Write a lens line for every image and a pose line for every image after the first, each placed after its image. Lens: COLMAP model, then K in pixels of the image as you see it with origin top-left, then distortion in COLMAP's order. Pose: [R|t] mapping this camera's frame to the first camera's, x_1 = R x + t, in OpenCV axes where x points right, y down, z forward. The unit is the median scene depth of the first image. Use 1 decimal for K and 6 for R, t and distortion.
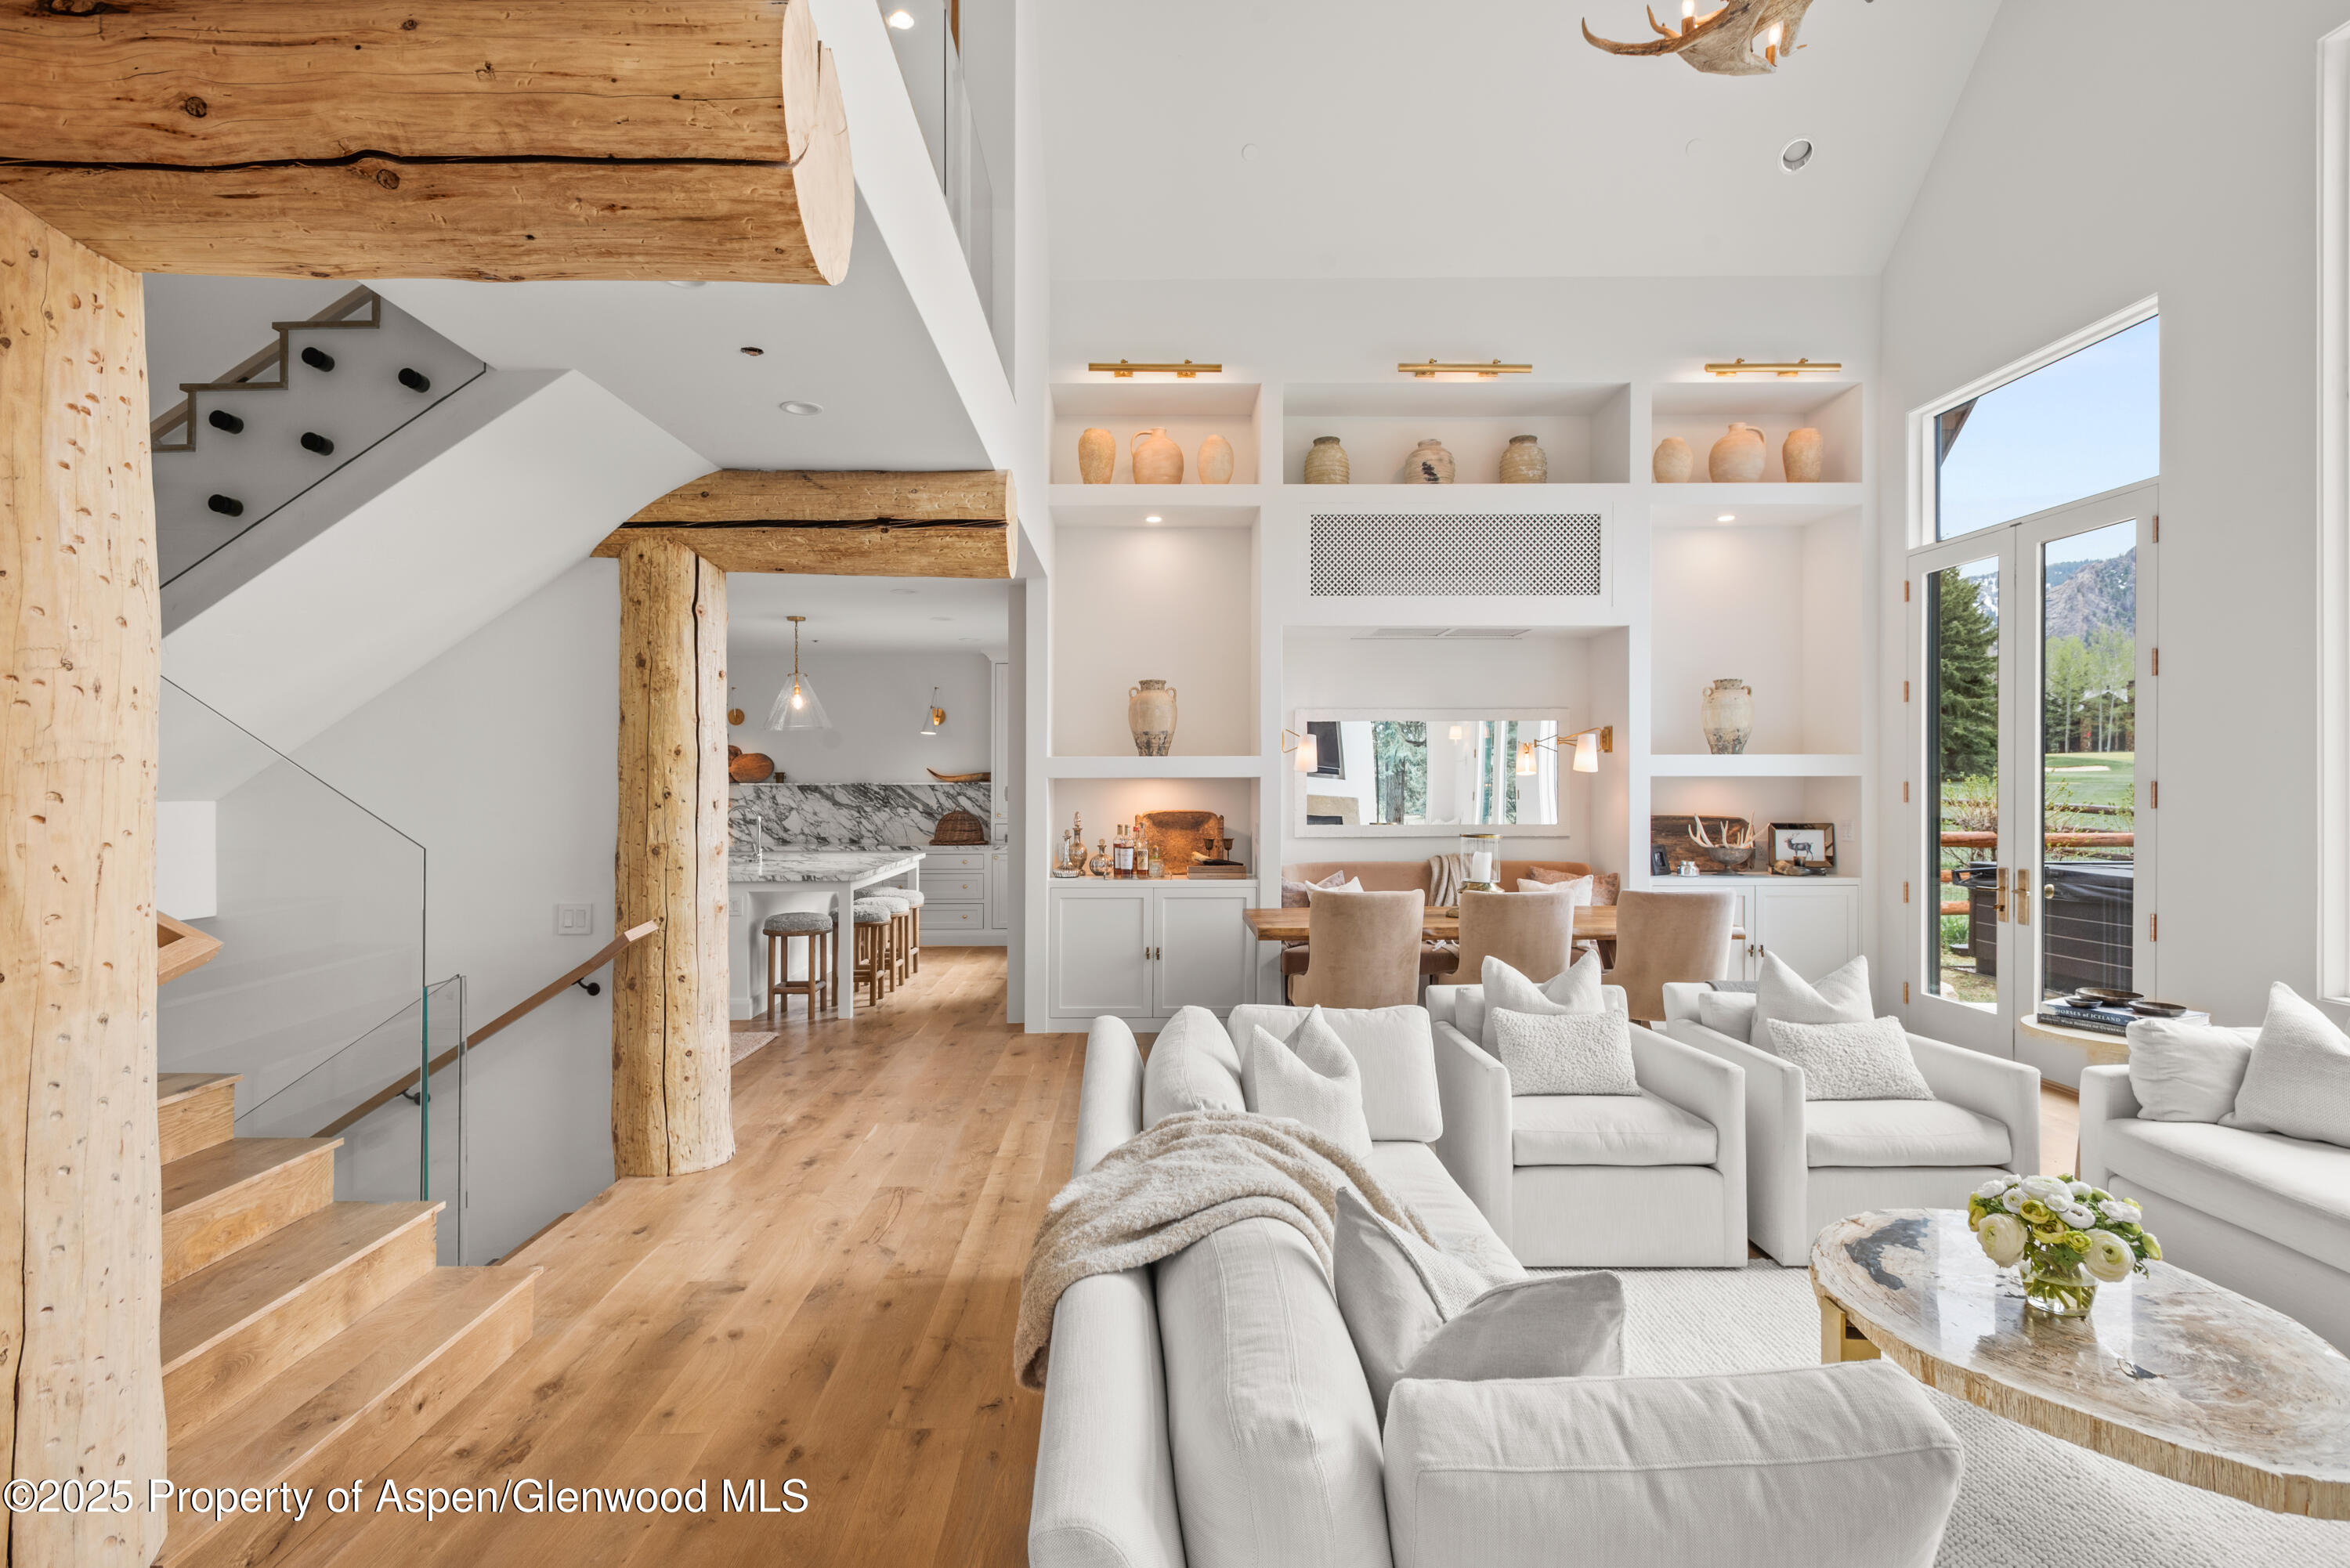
lens RADIAL K [[1168.6, 0, 1153.0], [0, 1168.6, 780.1], [0, 0, 1]] dist [-0.000173, -0.000998]
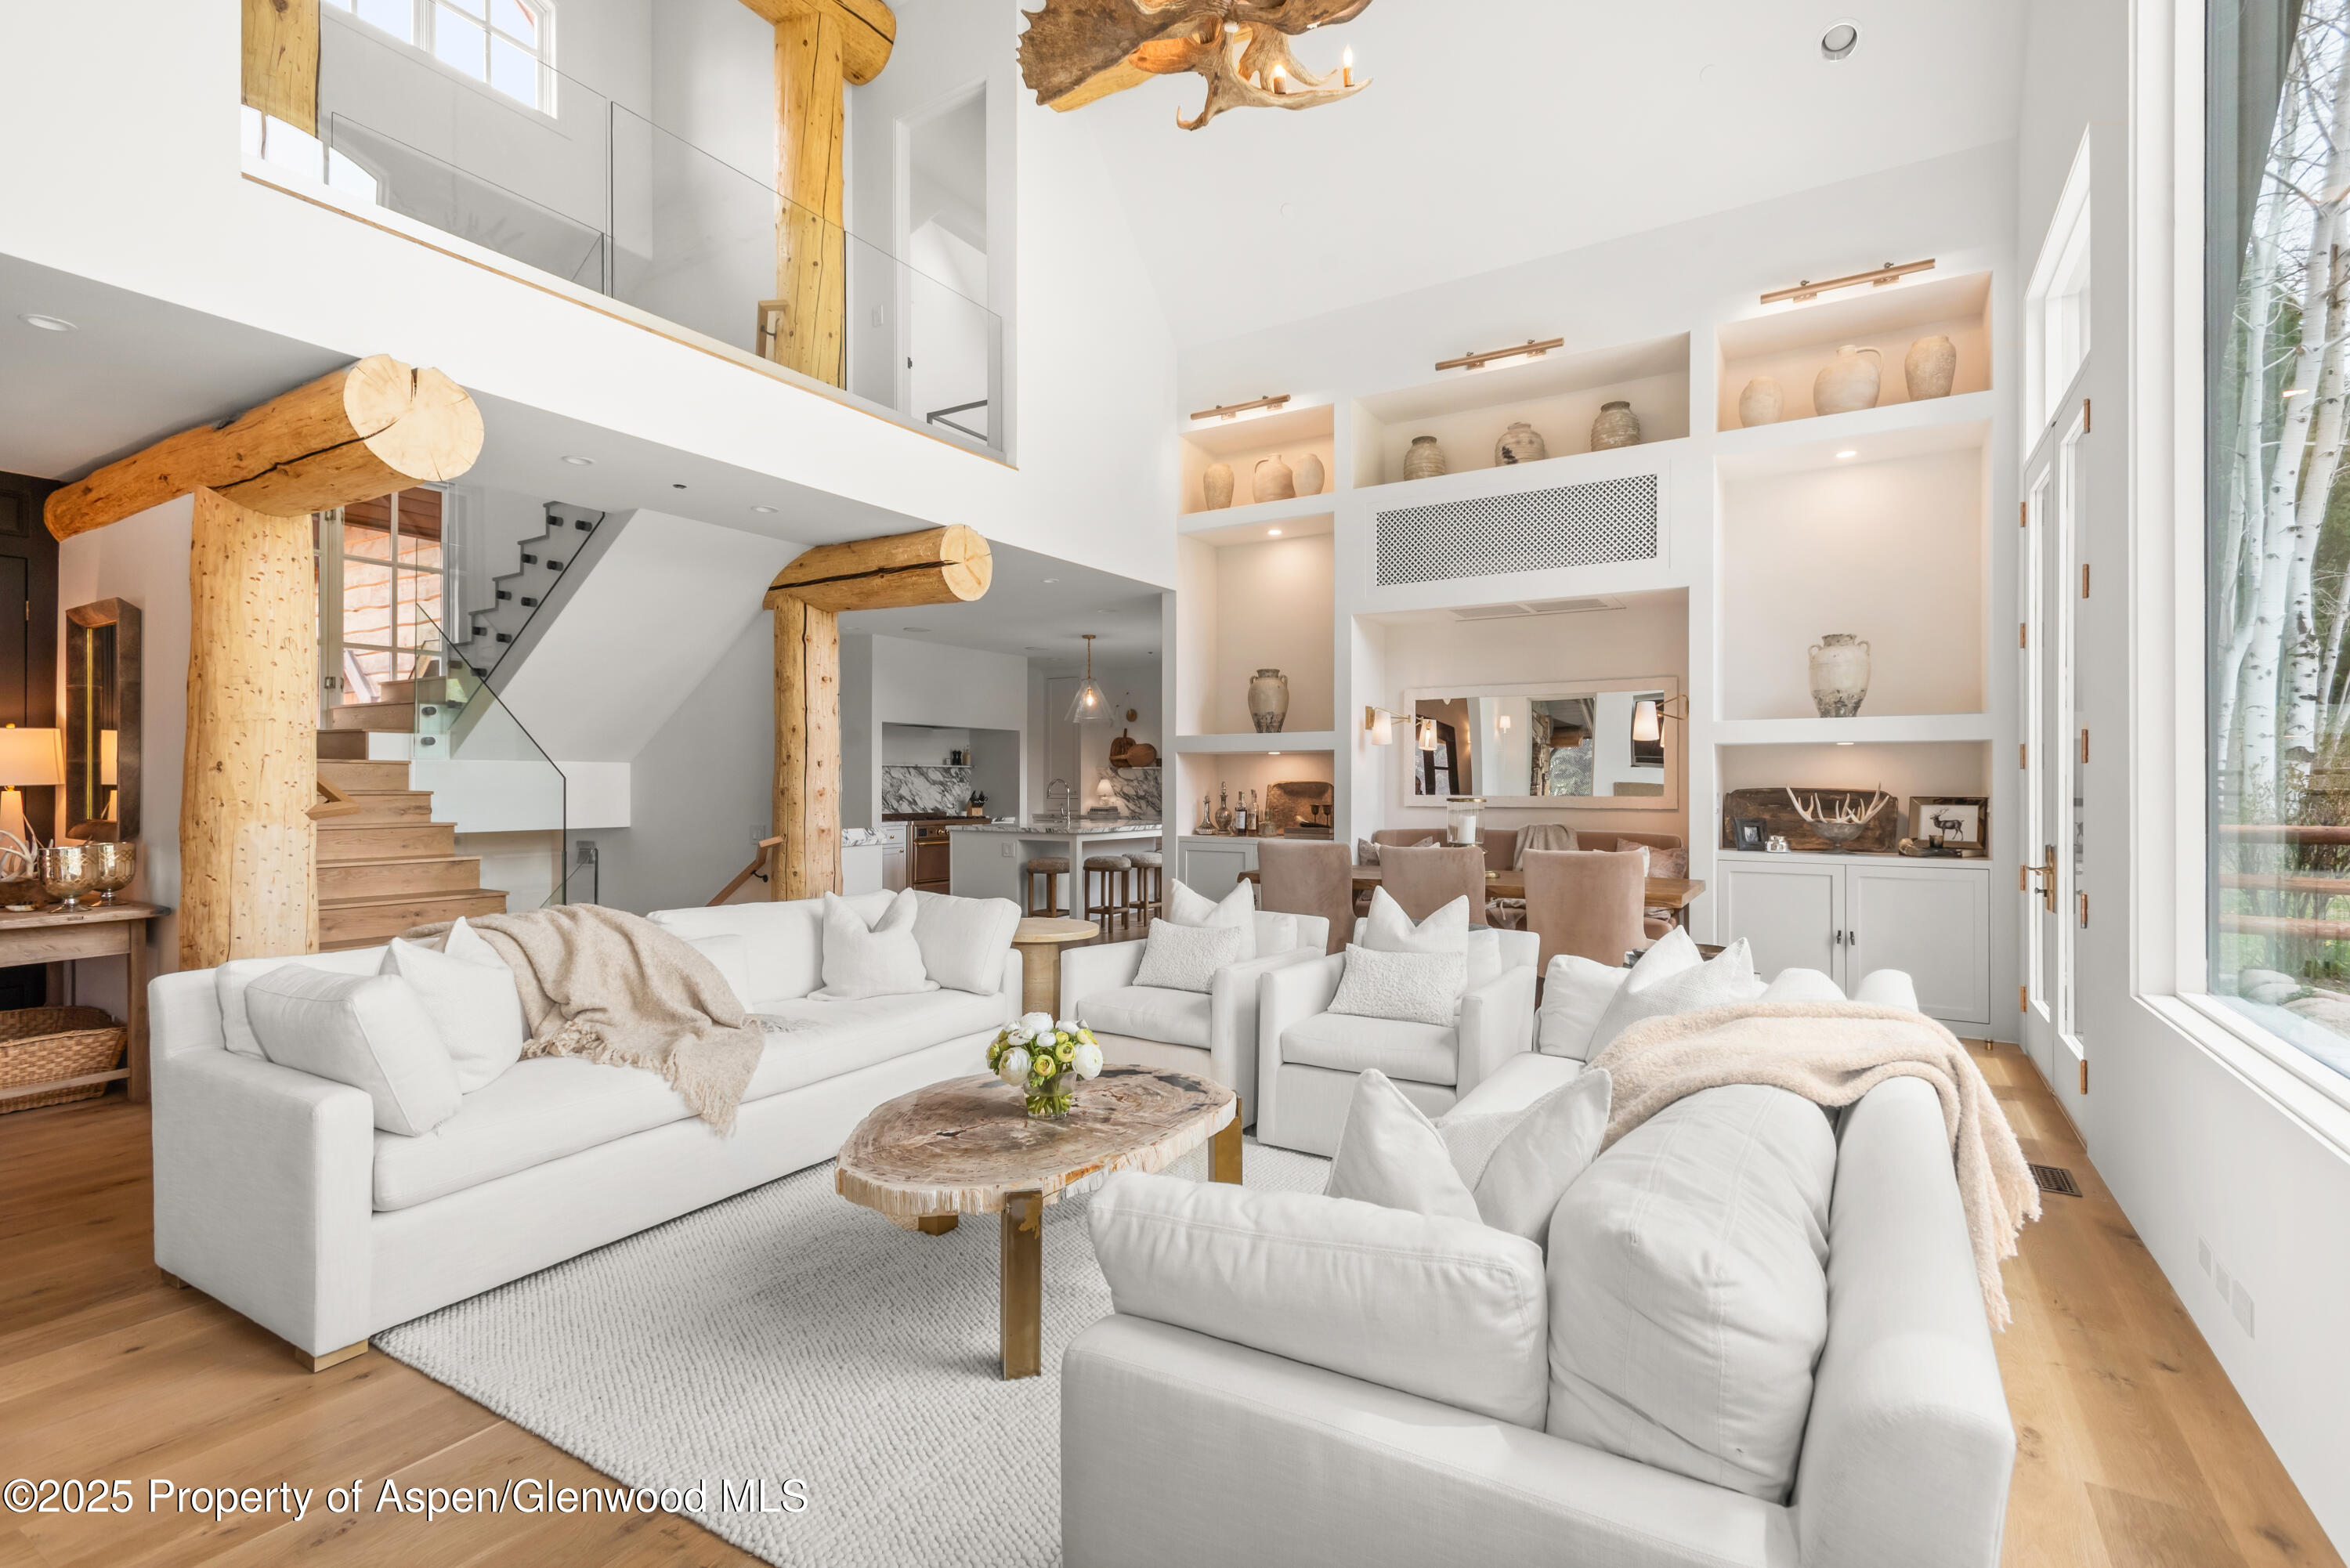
lens RADIAL K [[1110.0, 0, 1197.7], [0, 1110.0, 782.3], [0, 0, 1]] dist [0.011235, -0.000168]
pose [[0.845584, 0.002312, -0.533837, 0.551619], [-0.002813, 0.999996, -0.000125, 0.029320], [0.533835, 0.001607, 0.845587, 0.015934]]
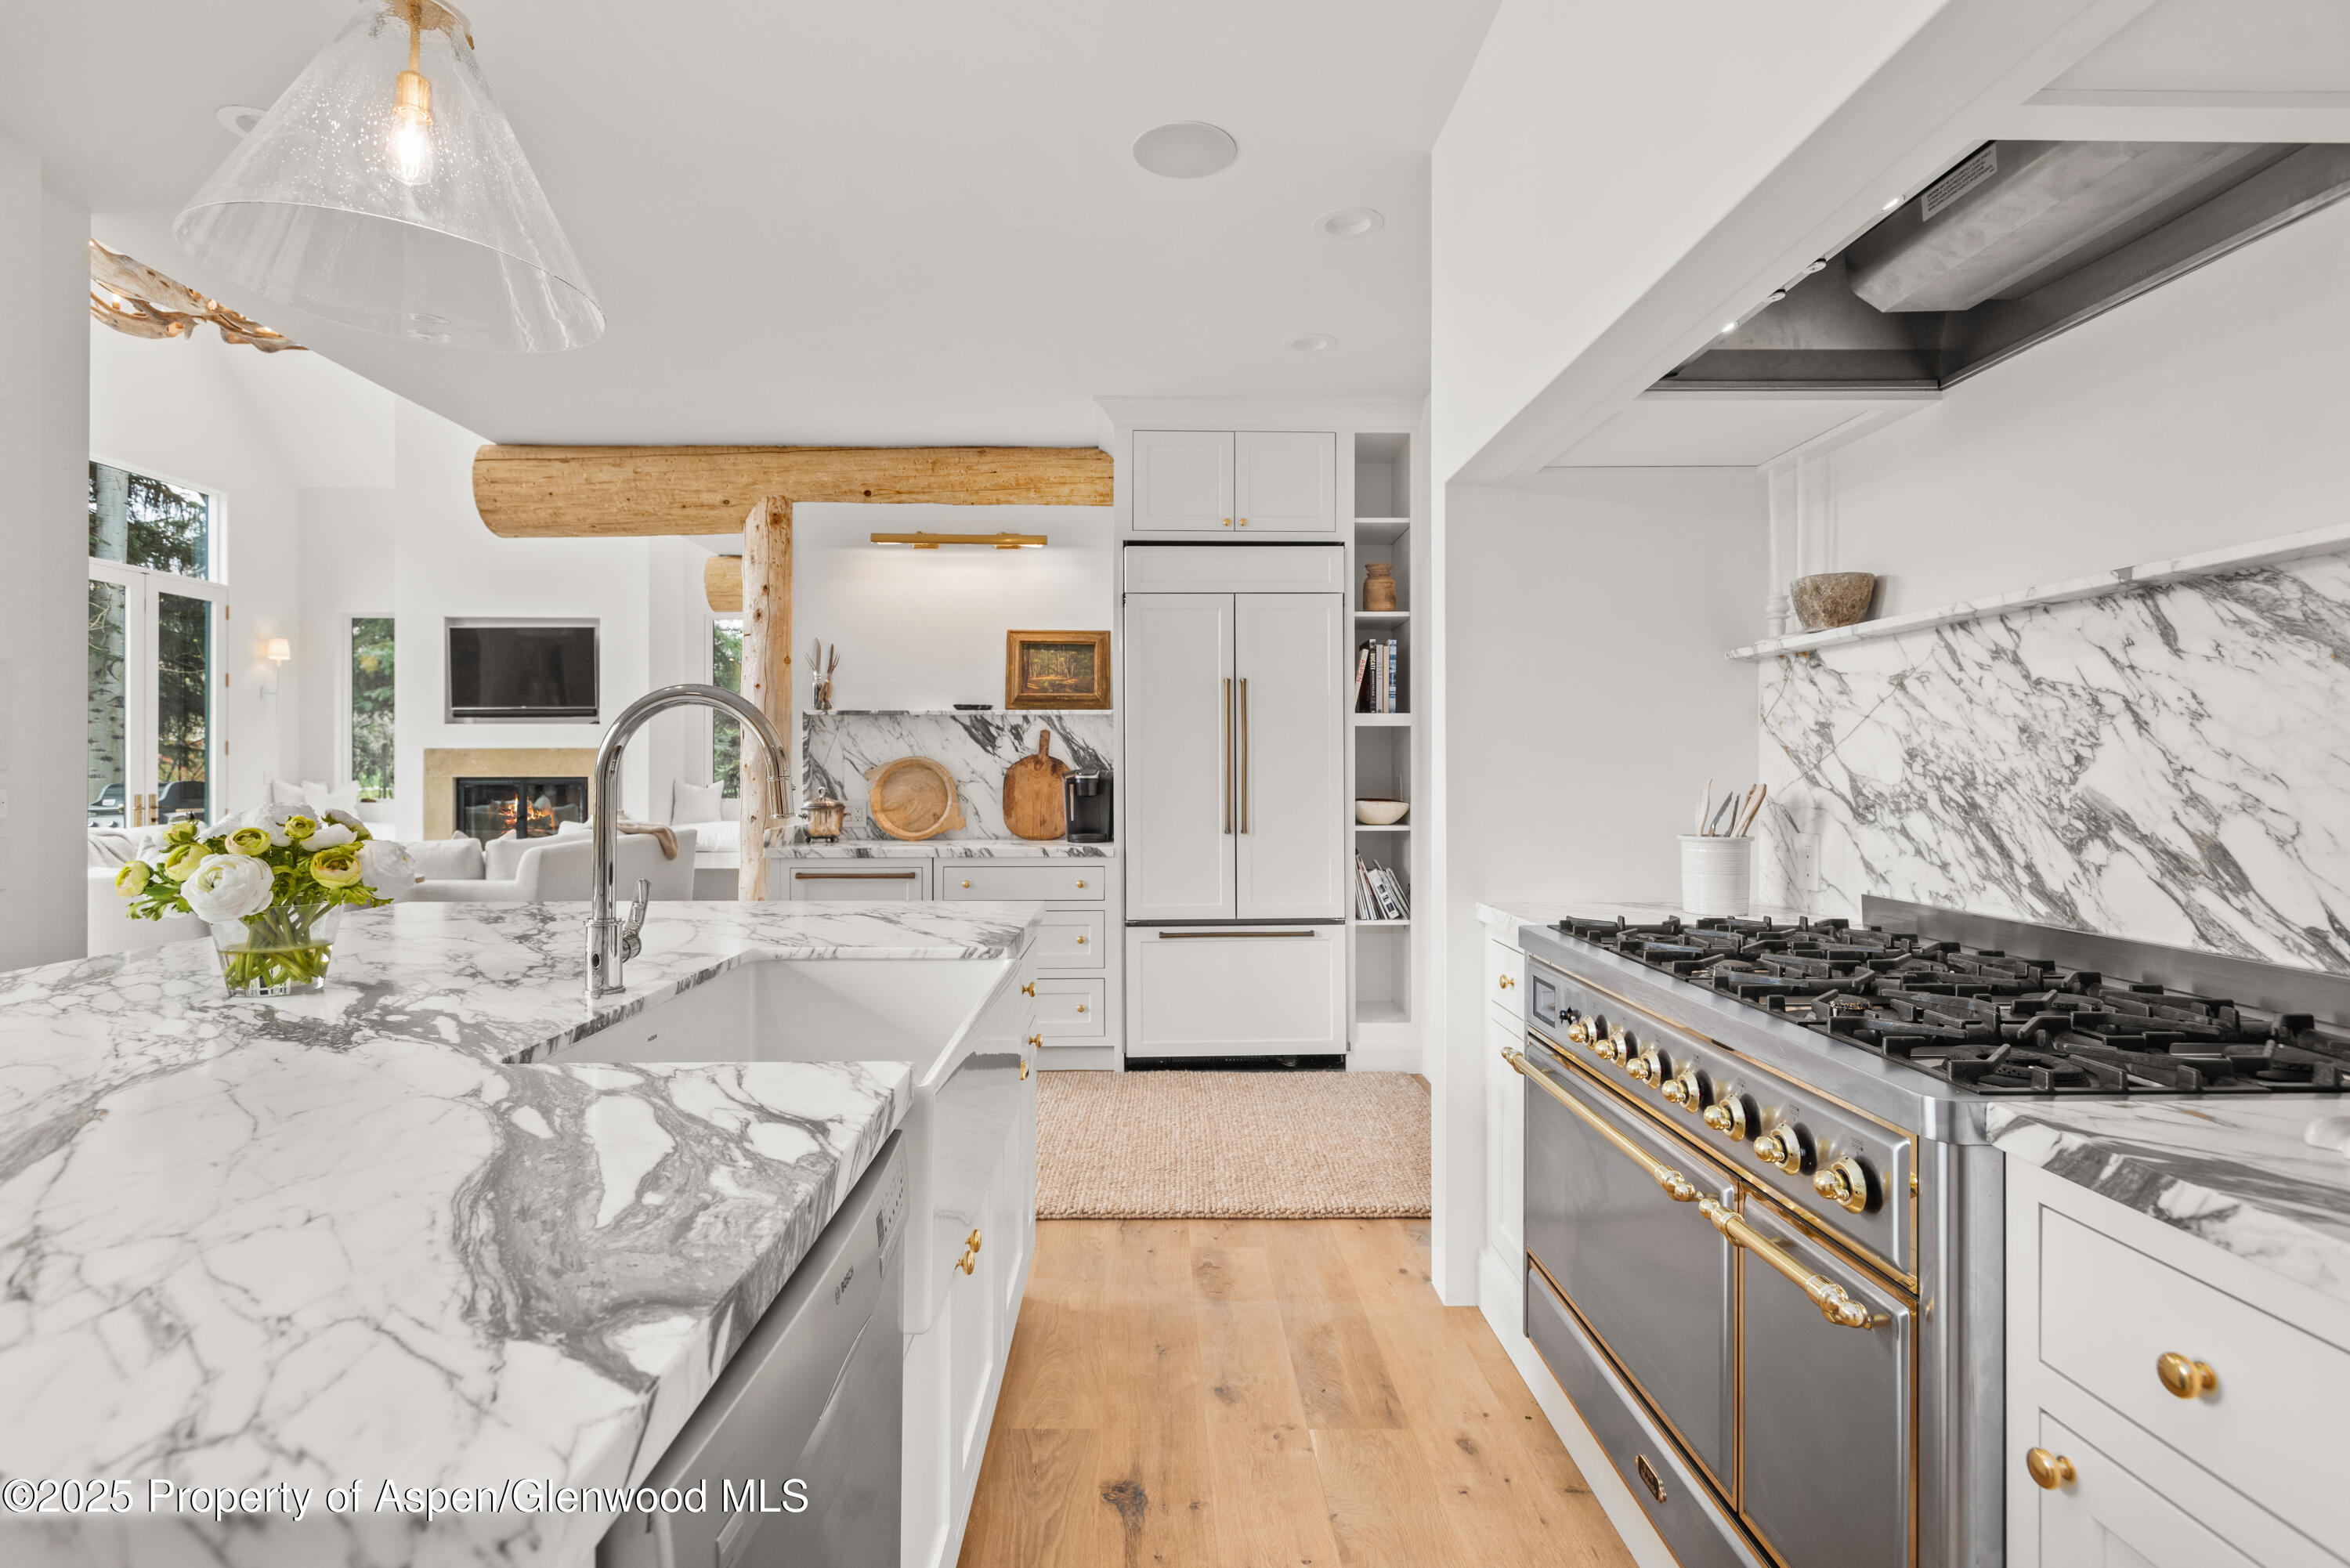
lens RADIAL K [[1168.6, 0, 1153.0], [0, 1168.6, 780.1], [0, 0, 1]] dist [-0.000173, -0.000998]
pose [[-0.999994, 0.002287, 0.002786, -0.509046], [0.002299, 0.999988, 0.004219, 0.042769], [-0.002776, 0.004226, -0.999987, 1.424547]]
